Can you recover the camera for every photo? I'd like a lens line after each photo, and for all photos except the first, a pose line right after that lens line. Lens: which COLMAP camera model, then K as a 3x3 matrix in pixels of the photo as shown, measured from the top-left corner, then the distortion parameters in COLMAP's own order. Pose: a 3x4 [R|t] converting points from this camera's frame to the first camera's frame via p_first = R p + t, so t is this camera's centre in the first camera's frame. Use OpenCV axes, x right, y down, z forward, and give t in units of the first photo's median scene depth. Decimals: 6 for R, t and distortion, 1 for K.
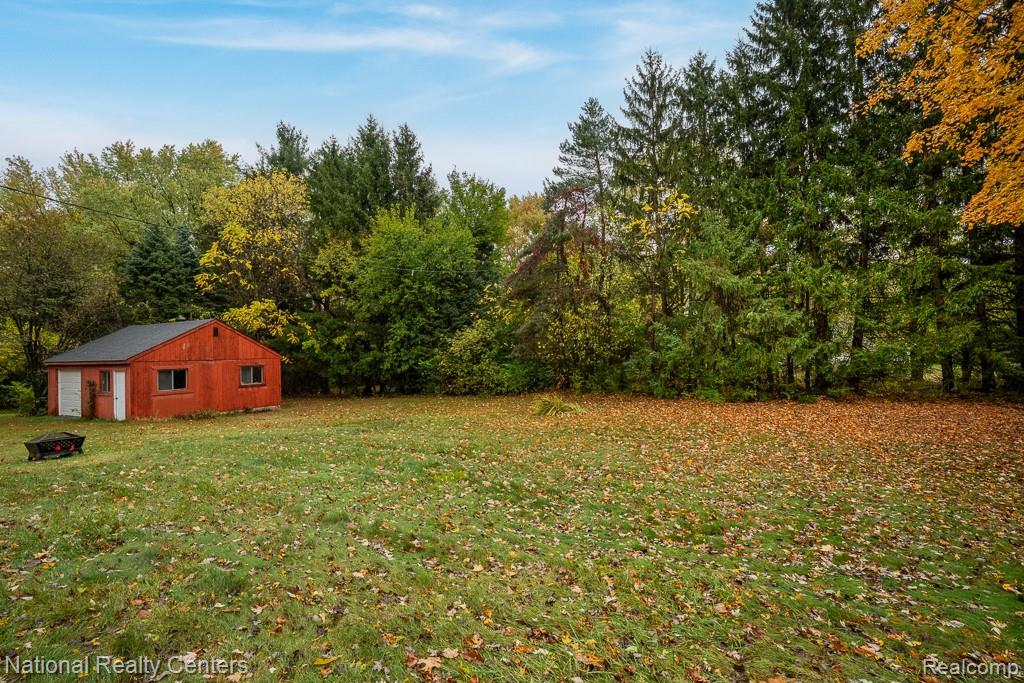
lens RADIAL K [[490.1, 0, 511.6], [0, 490.1, 360.9], [0, 0, 1]] dist [-0.020038, 0.000152]
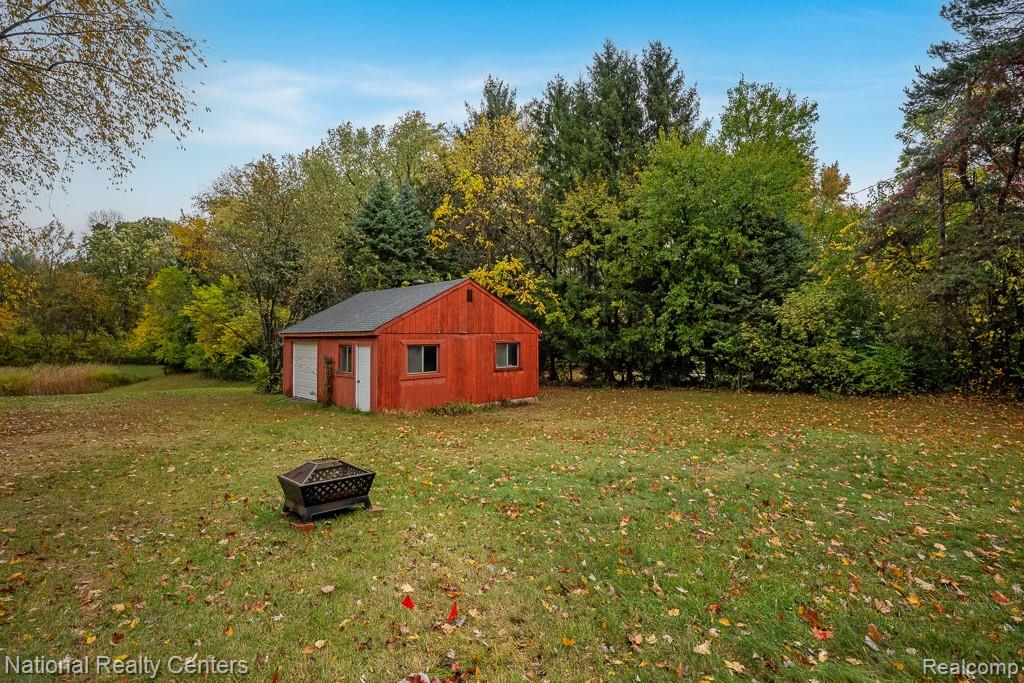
lens RADIAL K [[487.0, 0, 500.6], [0, 487.0, 322.0], [0, 0, 1]] dist [-0.060598, 0.021961]
pose [[0.951245, 0.005636, -0.308384, -0.321568], [-0.019598, 0.998917, -0.042194, 0.010643], [0.307812, 0.046180, 0.950326, 0.296125]]
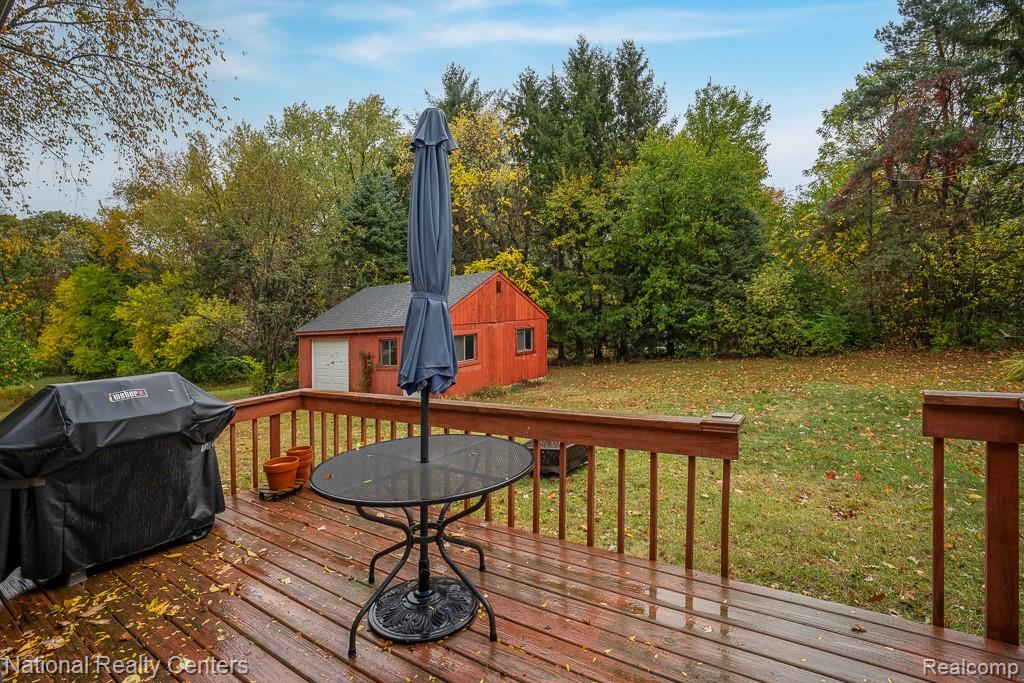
lens RADIAL K [[481.4, 0, 512.0], [0, 481.4, 341.5], [0, 0, 1]] dist [-0.058724, 0.020129]
pose [[0.989694, -0.031846, -0.139615, -0.458272], [0.036831, 0.998768, 0.033265, 0.004494], [0.138384, -0.038064, 0.989647, 0.208417]]
